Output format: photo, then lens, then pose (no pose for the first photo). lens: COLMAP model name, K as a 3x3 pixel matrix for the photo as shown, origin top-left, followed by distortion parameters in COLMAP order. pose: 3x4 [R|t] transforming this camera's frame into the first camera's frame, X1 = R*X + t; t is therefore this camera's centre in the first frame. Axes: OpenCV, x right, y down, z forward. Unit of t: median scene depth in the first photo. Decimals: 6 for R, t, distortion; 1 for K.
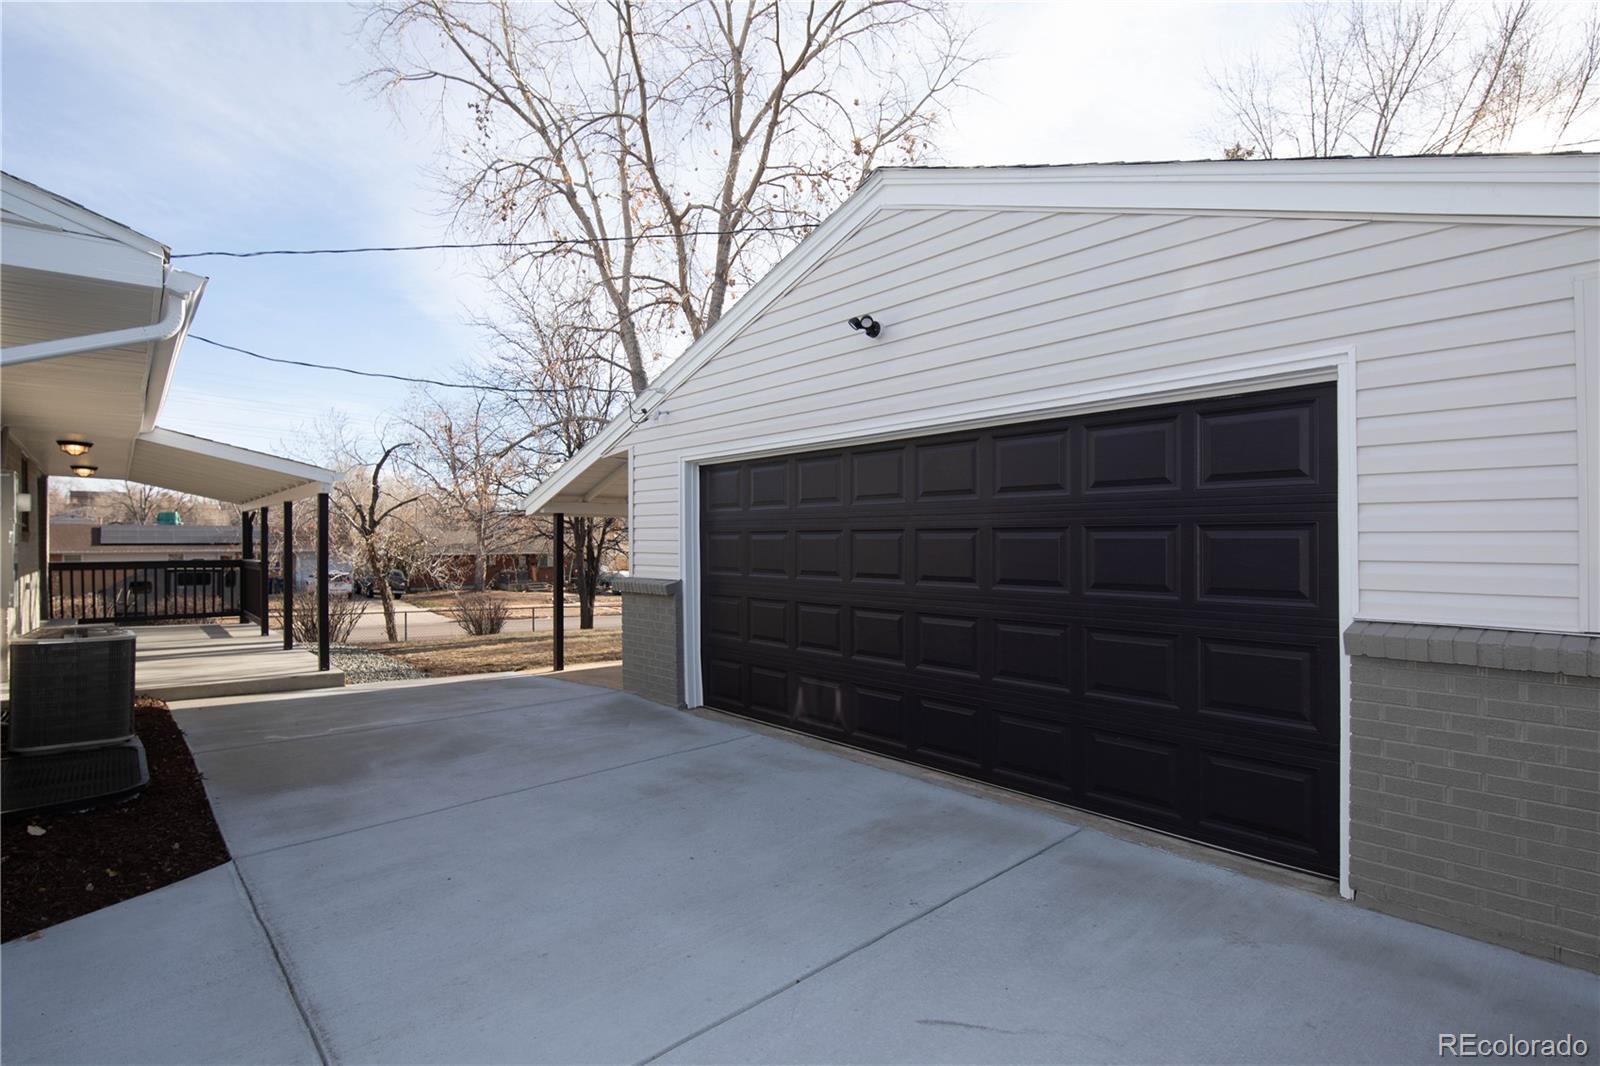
lens RADIAL K [[790.1, 0, 749.2], [0, 790.1, 528.0], [0, 0, 1]] dist [-0.000781, -0.008119]
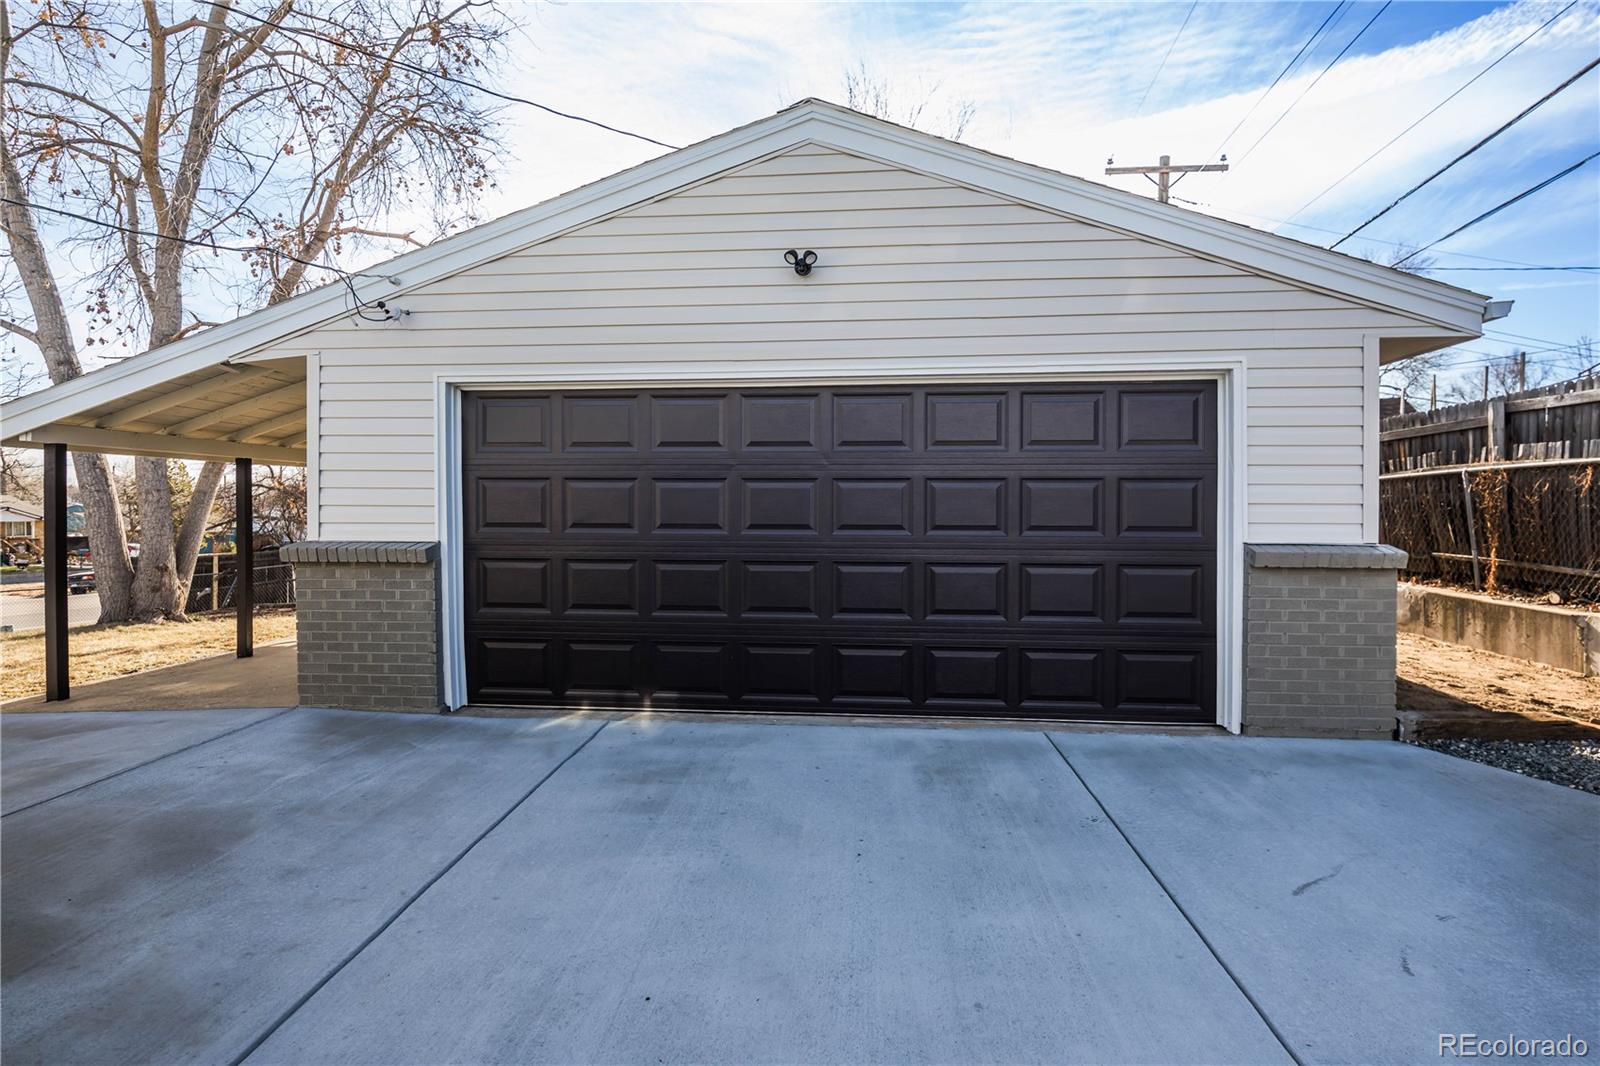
lens RADIAL K [[790.1, 0, 793.6], [0, 790.1, 504.7], [0, 0, 1]] dist [-0.000781, -0.008119]
pose [[0.710104, 0.004969, 0.704079, -0.482385], [-0.016473, 0.999819, 0.009557, 0.024362], [-0.703904, -0.018385, 0.710057, 0.304948]]
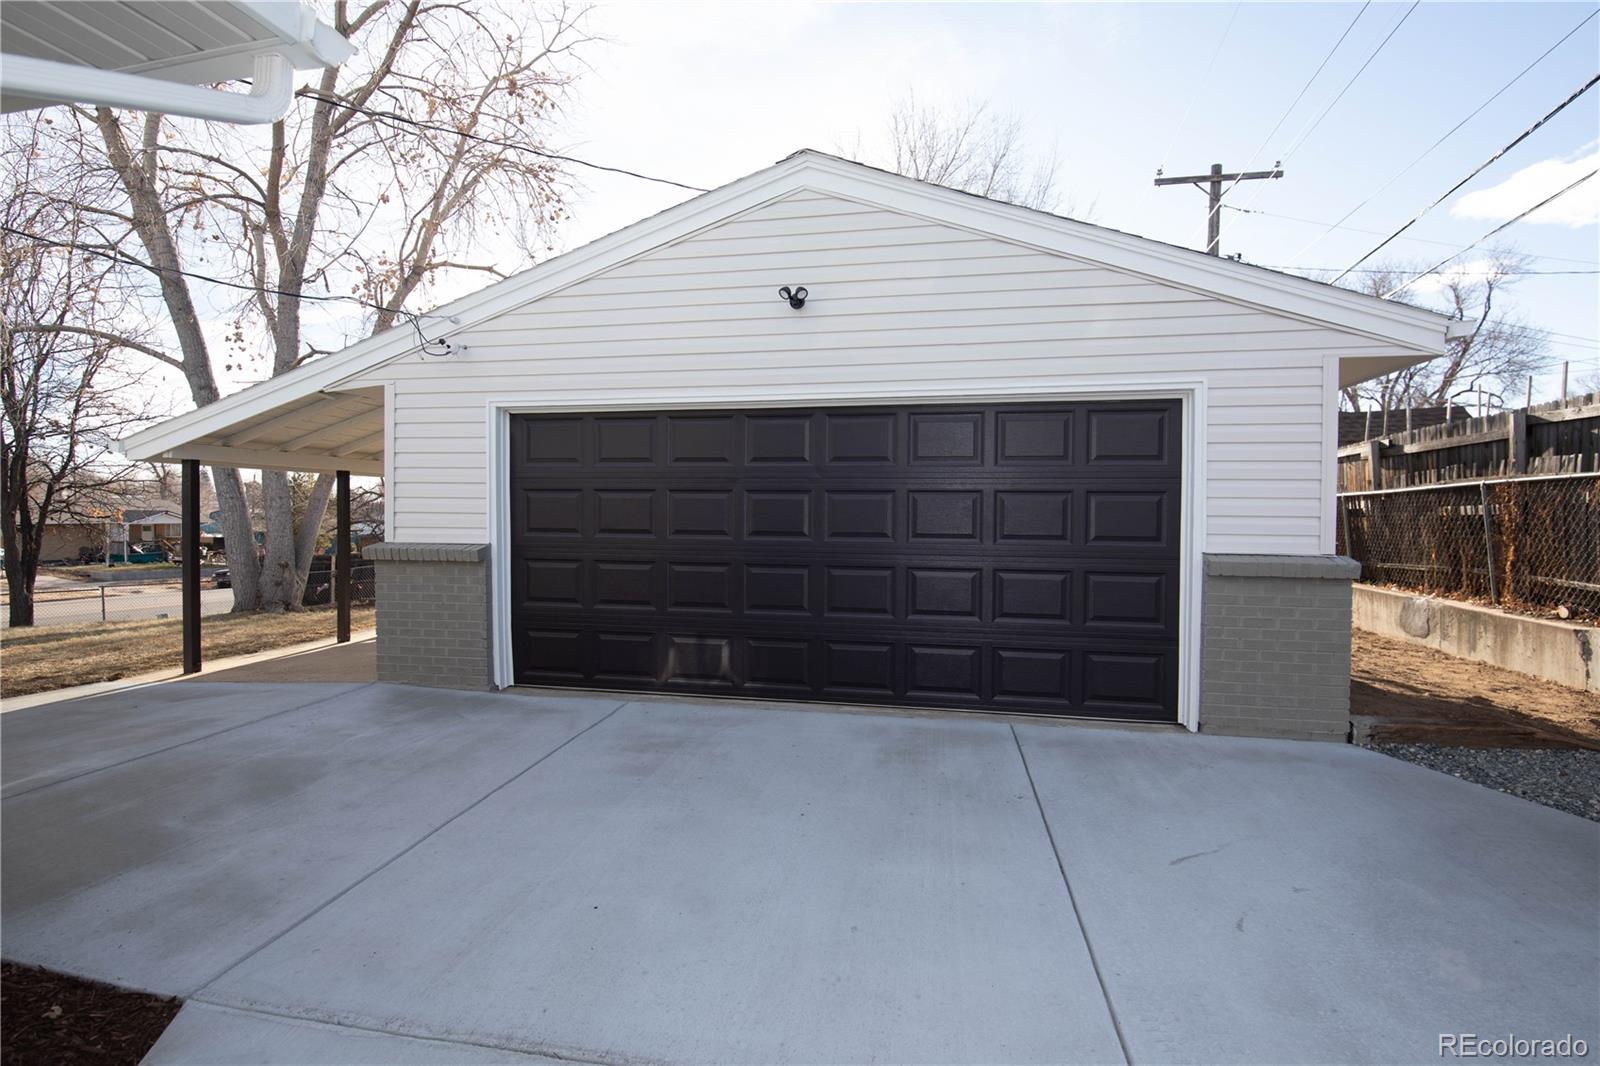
lens RADIAL K [[769.1, 0, 780.9], [0, 769.1, 518.3], [0, 0, 1]] dist [-0.002170, -0.006029]
pose [[0.784394, 0.004081, 0.620250, -0.464117], [-0.020842, 0.999587, 0.019780, 0.018967], [-0.619913, -0.028442, 0.784155, 0.181691]]
